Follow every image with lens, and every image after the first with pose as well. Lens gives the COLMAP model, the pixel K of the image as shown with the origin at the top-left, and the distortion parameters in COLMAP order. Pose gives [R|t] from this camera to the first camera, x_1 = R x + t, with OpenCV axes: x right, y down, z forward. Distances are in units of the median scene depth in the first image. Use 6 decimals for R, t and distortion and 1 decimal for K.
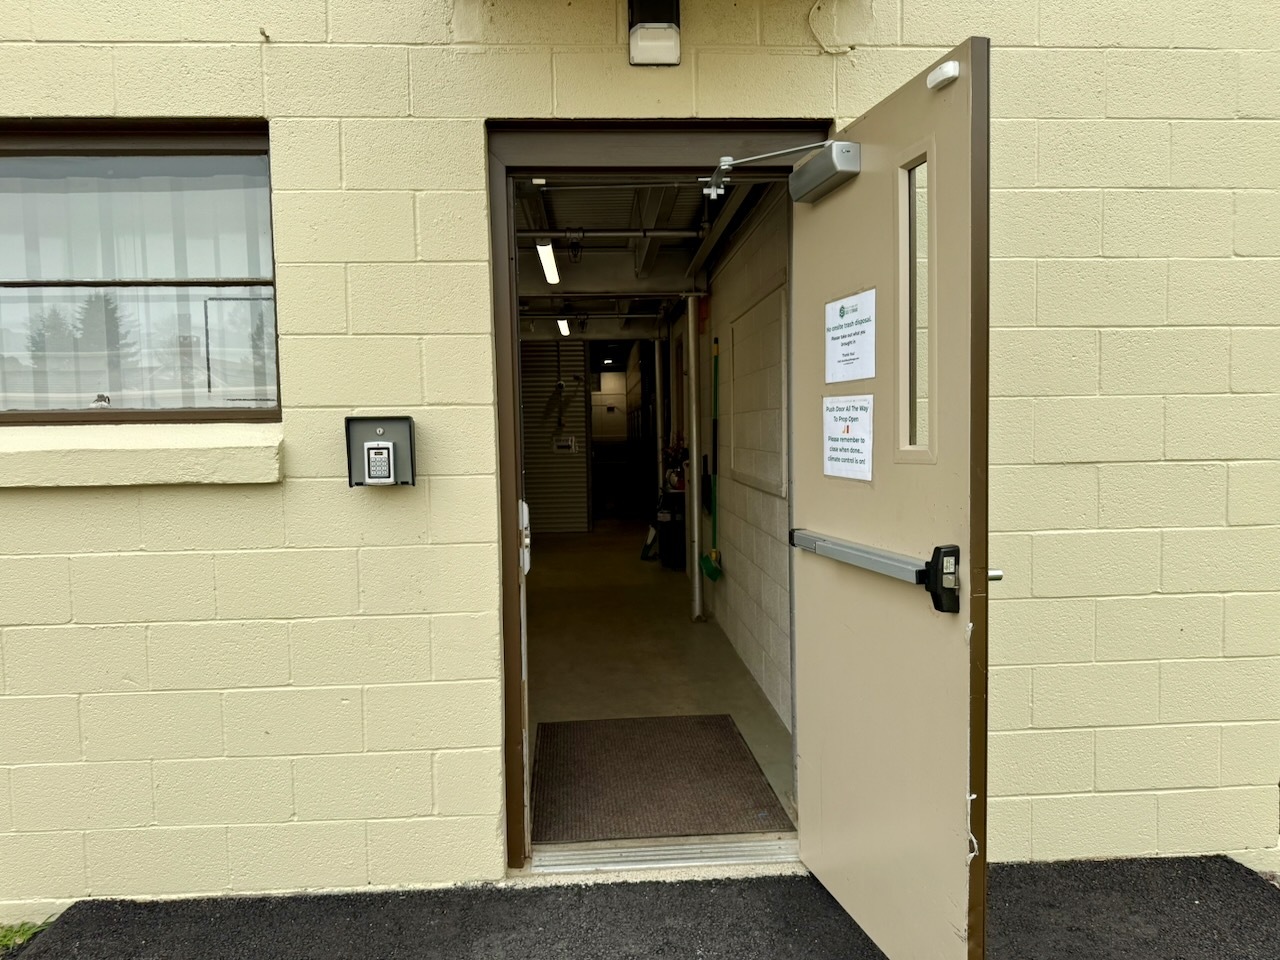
lens RADIAL K [[901.3, 0, 643.5], [0, 901.3, 494.3], [0, 0, 1]] dist [0.184930, -0.256152]
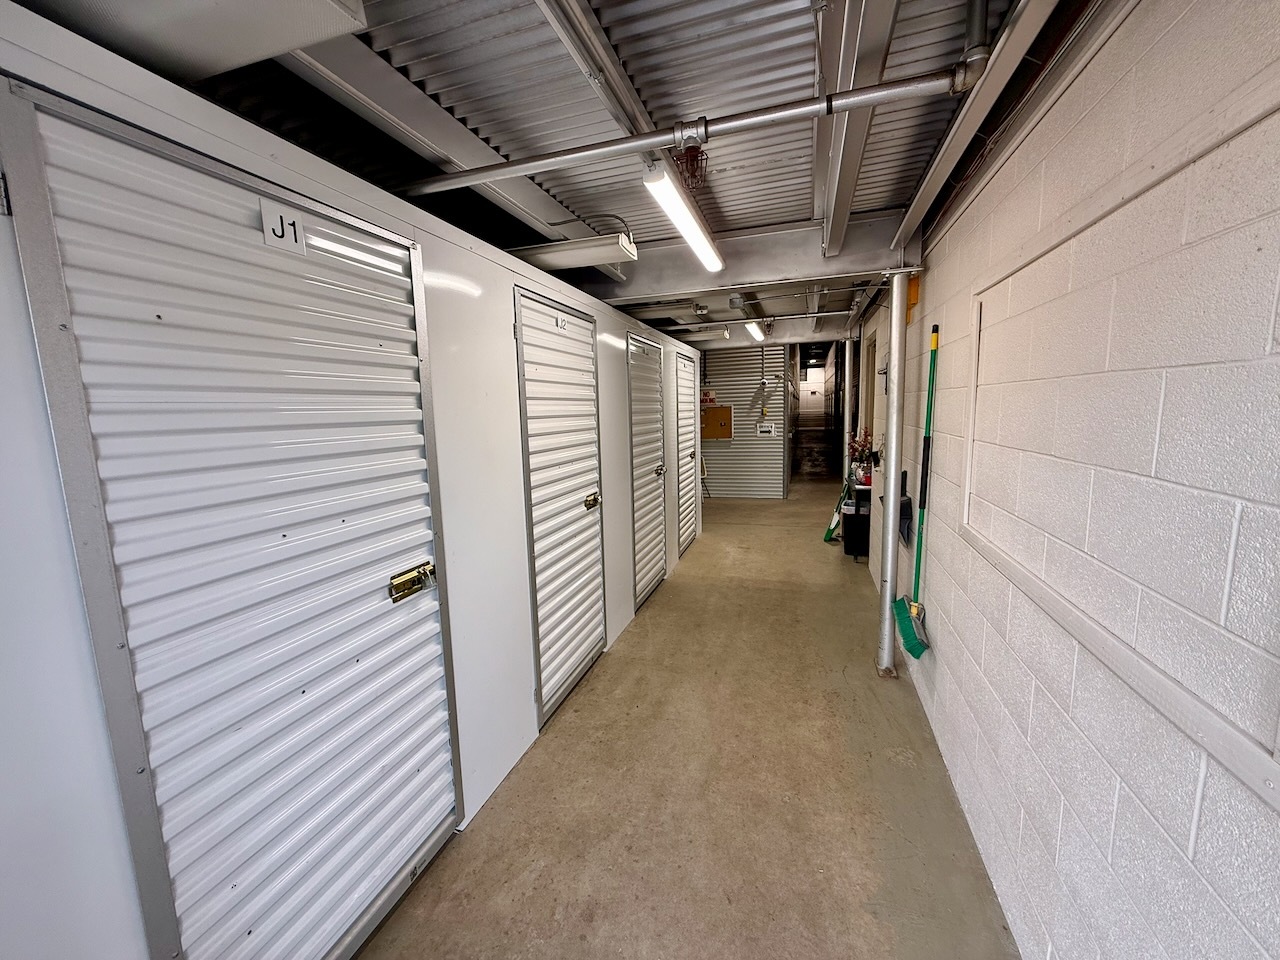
lens RADIAL K [[514.1, 0, 641.8], [0, 514.1, 485.6], [0, 0, 1]] dist [0.017076, -0.000165]
pose [[0.936157, 0.038559, -0.349462, 0.007823], [-0.008242, 0.996101, 0.087829, -0.064533], [0.351486, -0.079342, 0.932825, 0.426888]]
